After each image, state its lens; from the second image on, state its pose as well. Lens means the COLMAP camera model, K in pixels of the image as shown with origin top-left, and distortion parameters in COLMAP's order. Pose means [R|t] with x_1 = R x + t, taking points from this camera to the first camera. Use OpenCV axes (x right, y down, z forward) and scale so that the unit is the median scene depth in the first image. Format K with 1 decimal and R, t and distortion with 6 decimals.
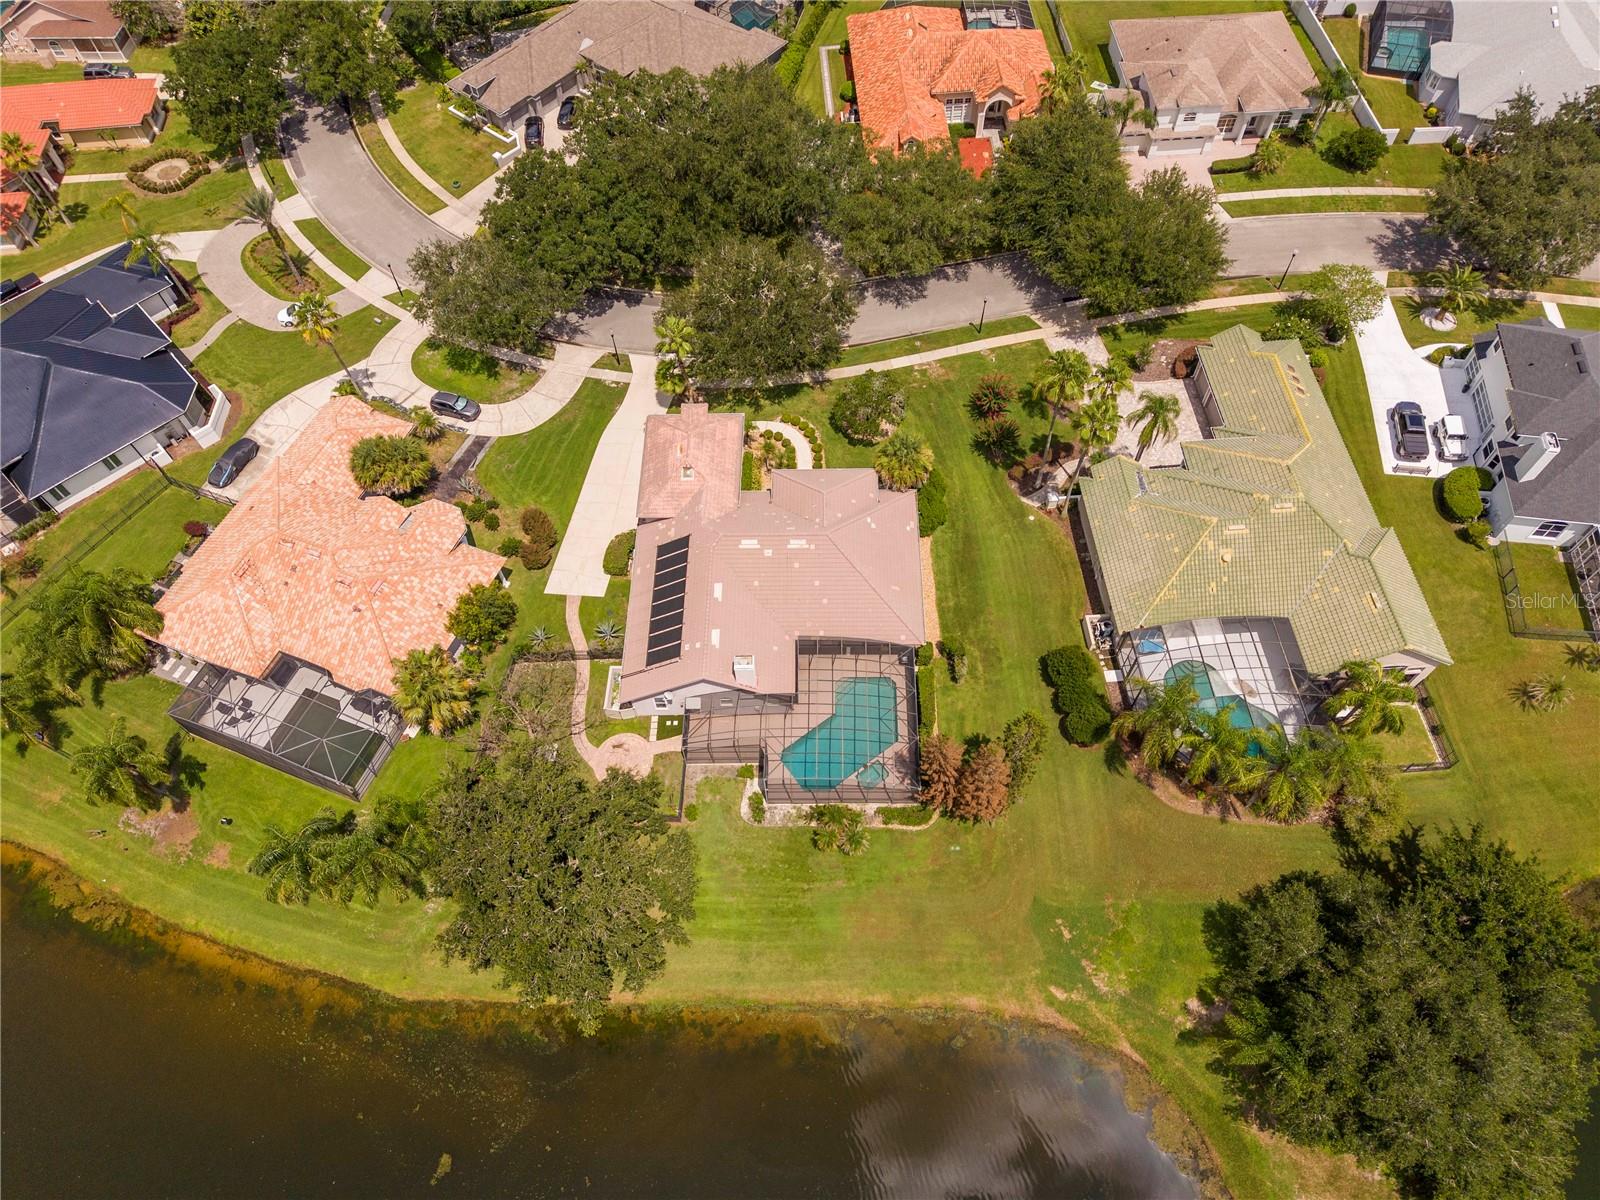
lens RADIAL K [[1068.5, 0, 800.7], [0, 1068.5, 604.0], [0, 0, 1]] dist [0.024711, -0.027424]
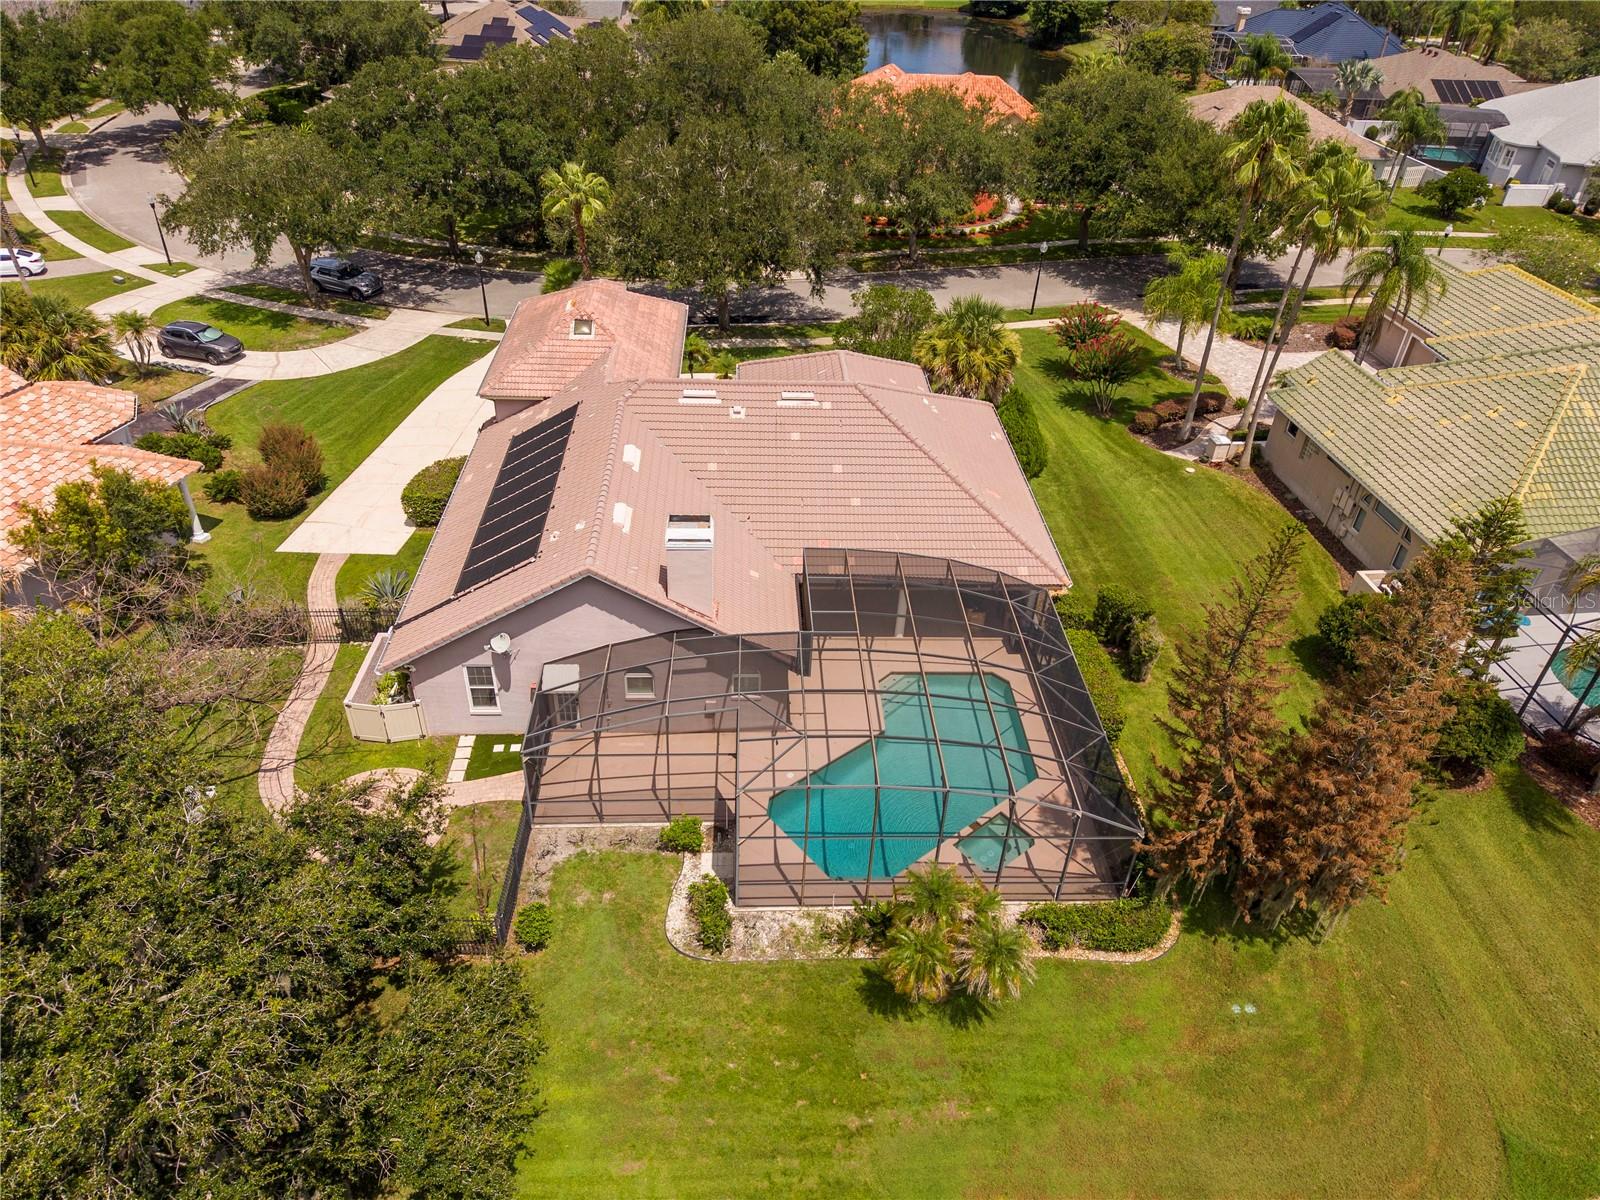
lens RADIAL K [[1057.2, 0, 802.5], [0, 1057.2, 618.3], [0, 0, 1]] dist [0.001595, 0.000661]
pose [[0.996285, 0.019900, 0.083787, -0.038820], [0.012607, 0.928751, -0.370490, 0.215351], [-0.085190, 0.370170, 0.925050, 0.566626]]
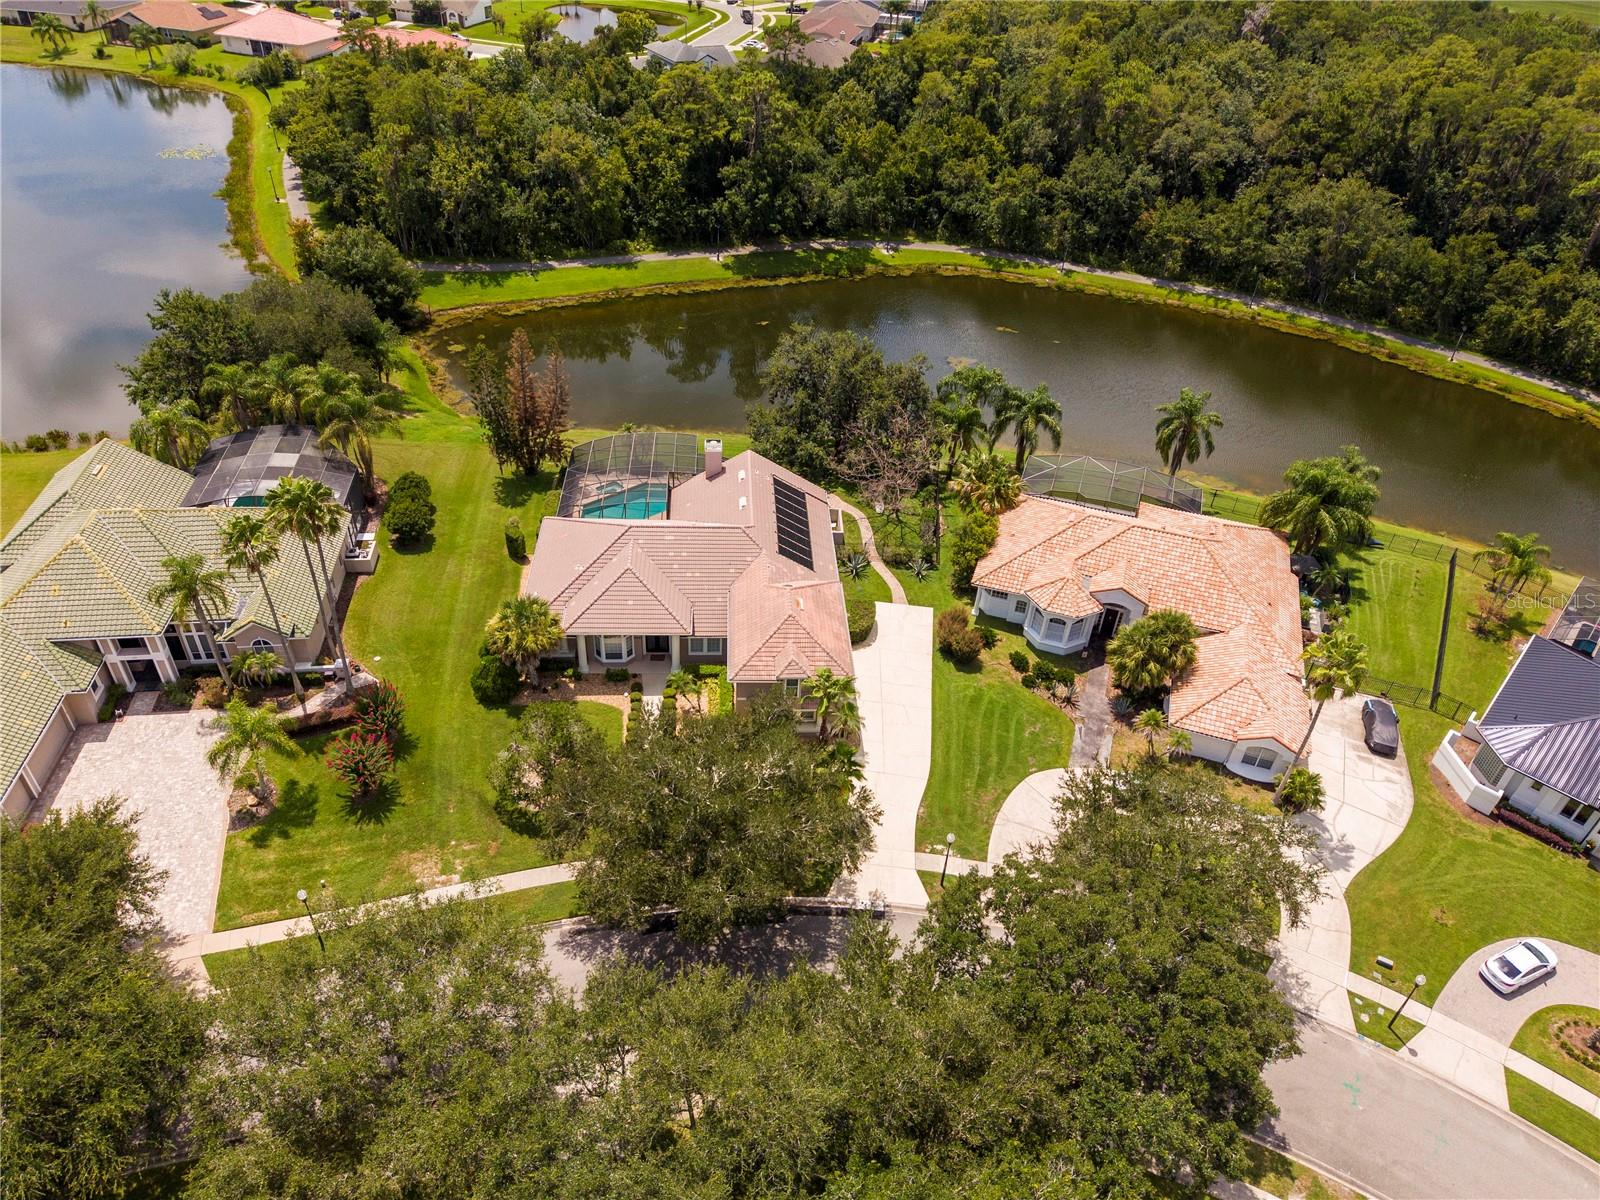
lens RADIAL K [[1068.5, 0, 800.7], [0, 1068.5, 604.0], [0, 0, 1]] dist [0.024711, -0.027424]
pose [[-0.997469, 0.017821, -0.068837, -0.059486], [-0.070315, -0.103211, 0.992171, -1.002608], [0.010577, 0.994500, 0.104203, 0.946332]]
